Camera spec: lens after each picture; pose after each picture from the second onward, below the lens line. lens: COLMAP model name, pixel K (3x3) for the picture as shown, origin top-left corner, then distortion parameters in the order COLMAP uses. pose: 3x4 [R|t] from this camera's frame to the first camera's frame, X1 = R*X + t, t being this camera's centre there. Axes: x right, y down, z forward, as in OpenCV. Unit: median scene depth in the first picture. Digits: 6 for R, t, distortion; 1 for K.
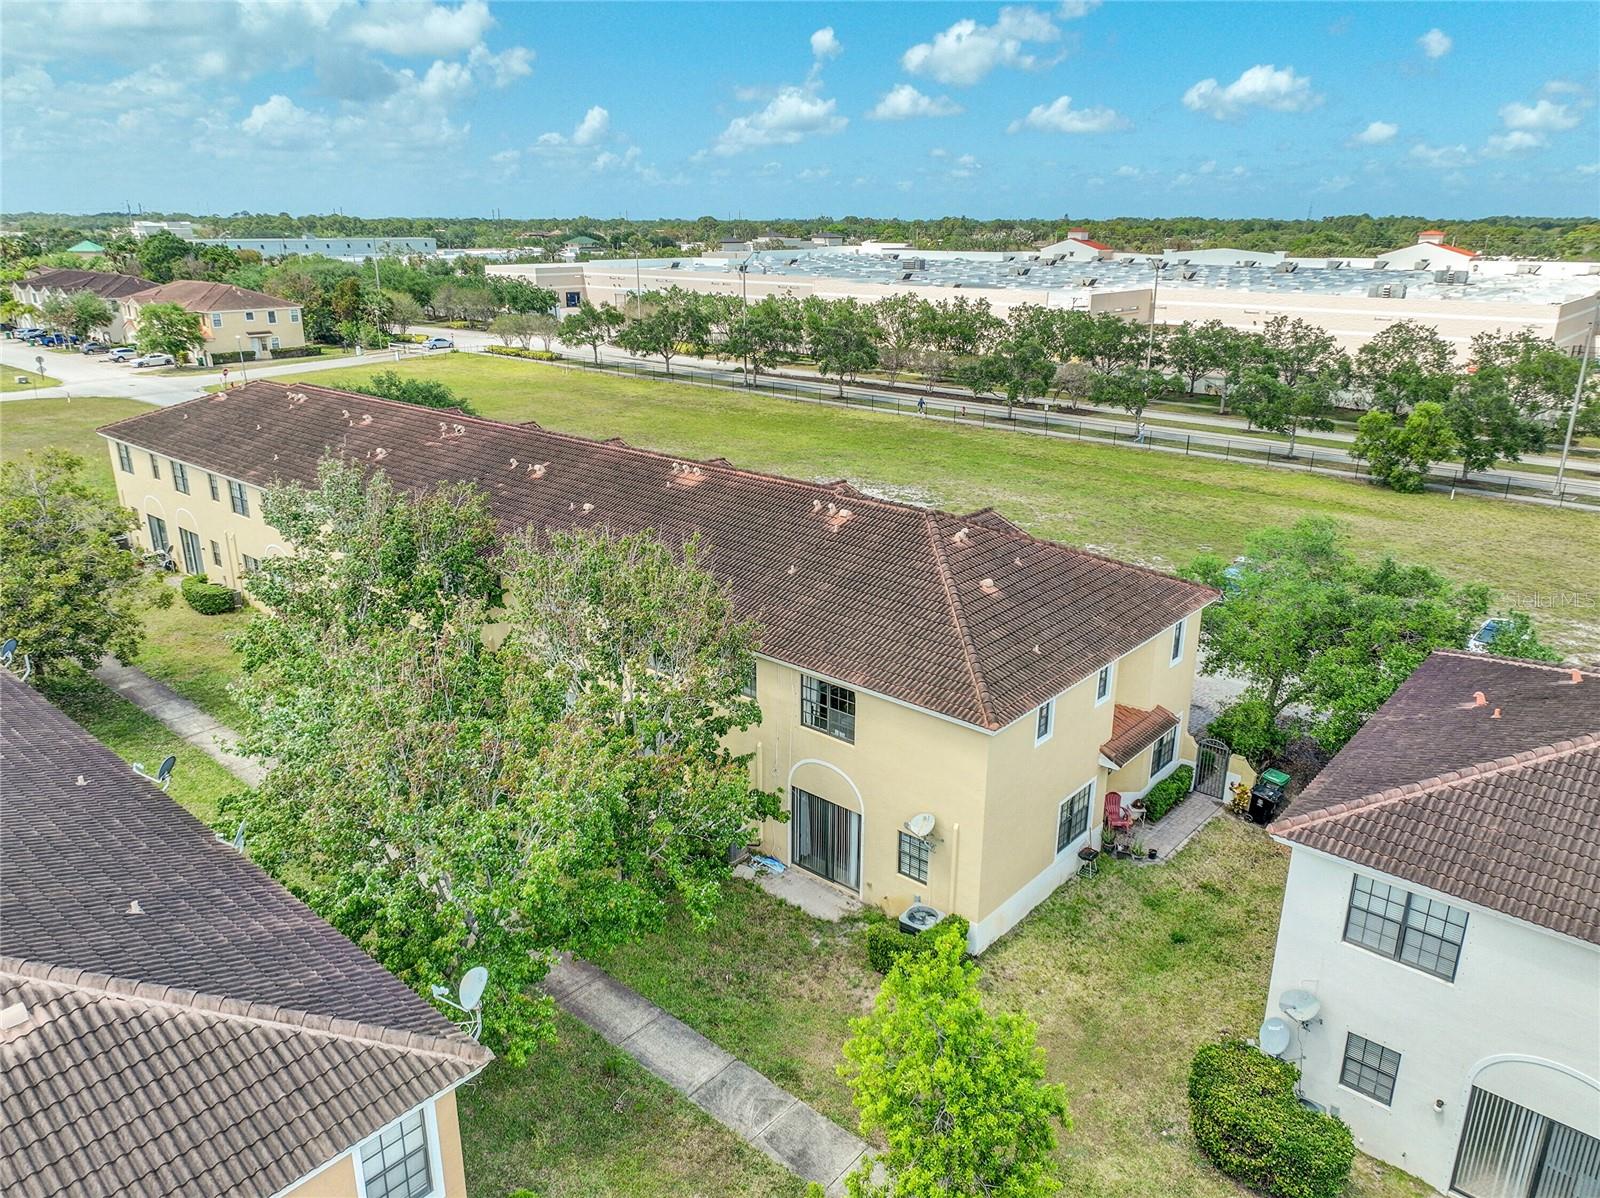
lens RADIAL K [[1111.9, 0, 801.7], [0, 1111.9, 603.1], [0, 0, 1]] dist [-0.002868, 0.014100]
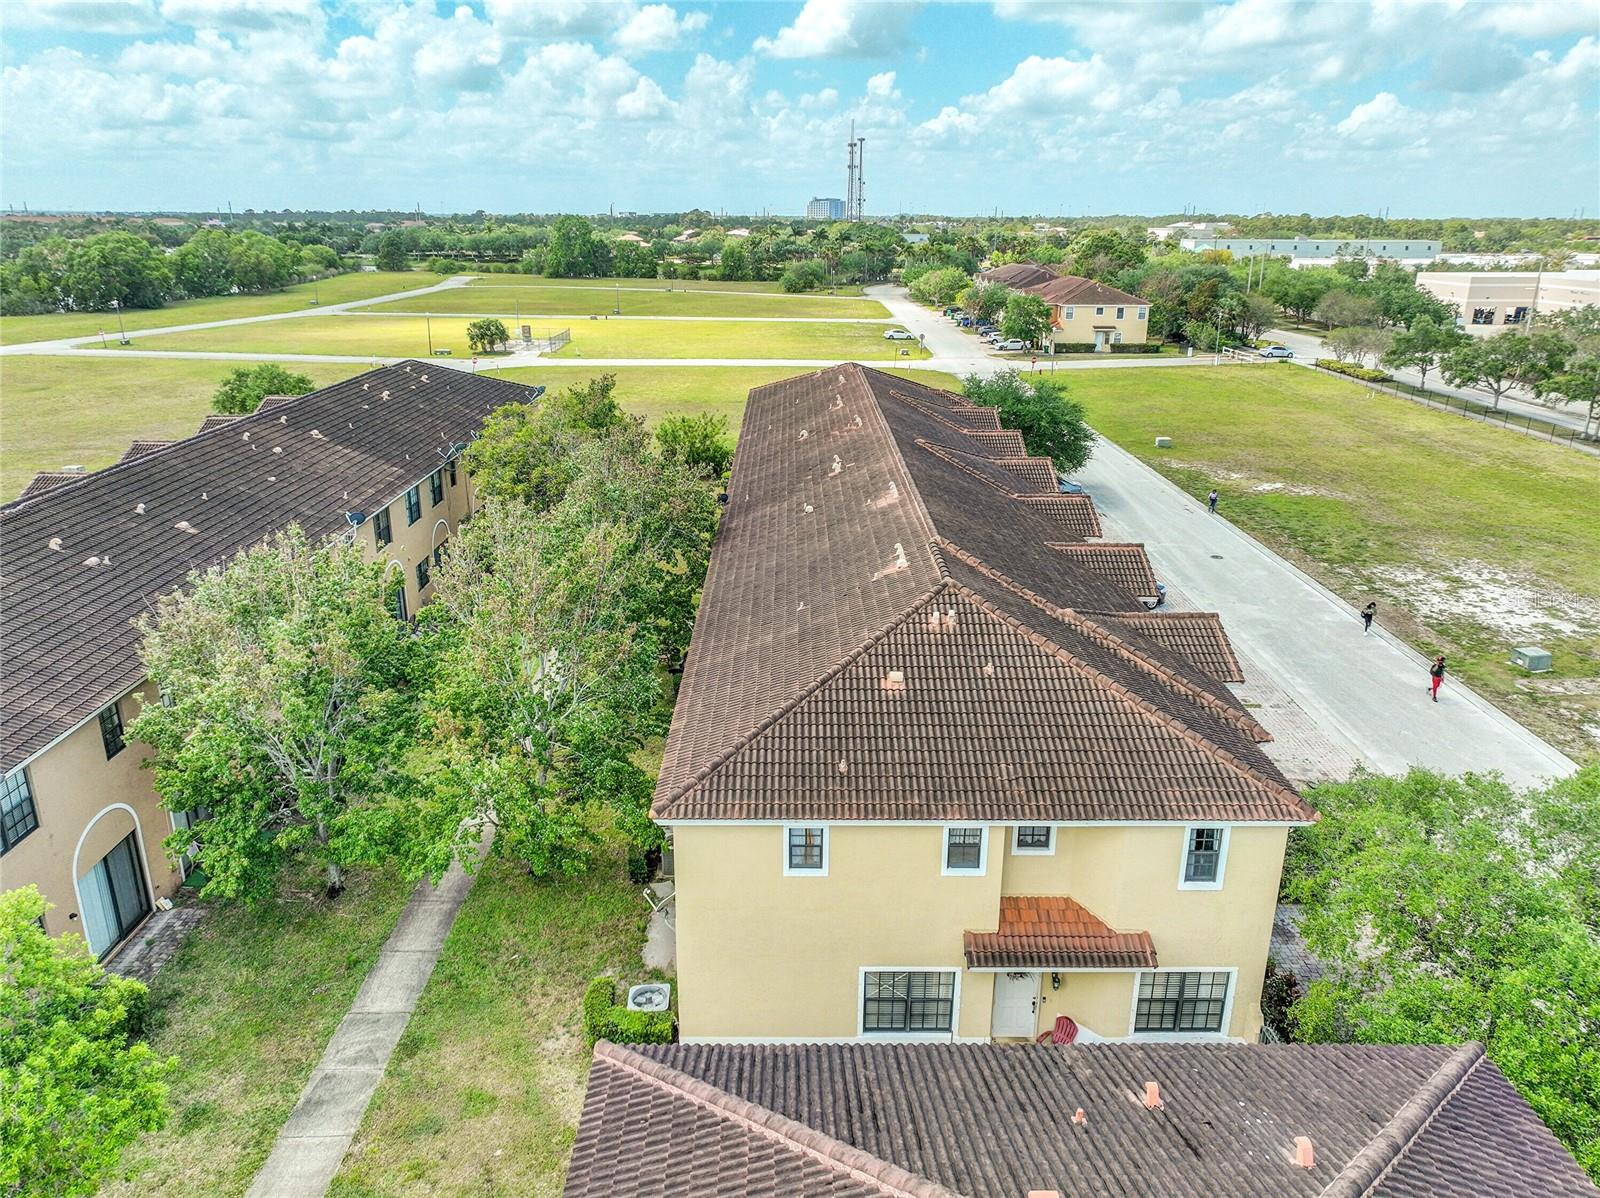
lens RADIAL K [[1111.9, 0, 804.0], [0, 1111.9, 597.6], [0, 0, 1]] dist [-0.002868, 0.014100]
pose [[0.660714, 0.242432, -0.710411, 0.142524], [-0.245987, 0.964078, 0.100219, -0.028825], [0.709188, 0.108535, 0.696615, 0.080390]]
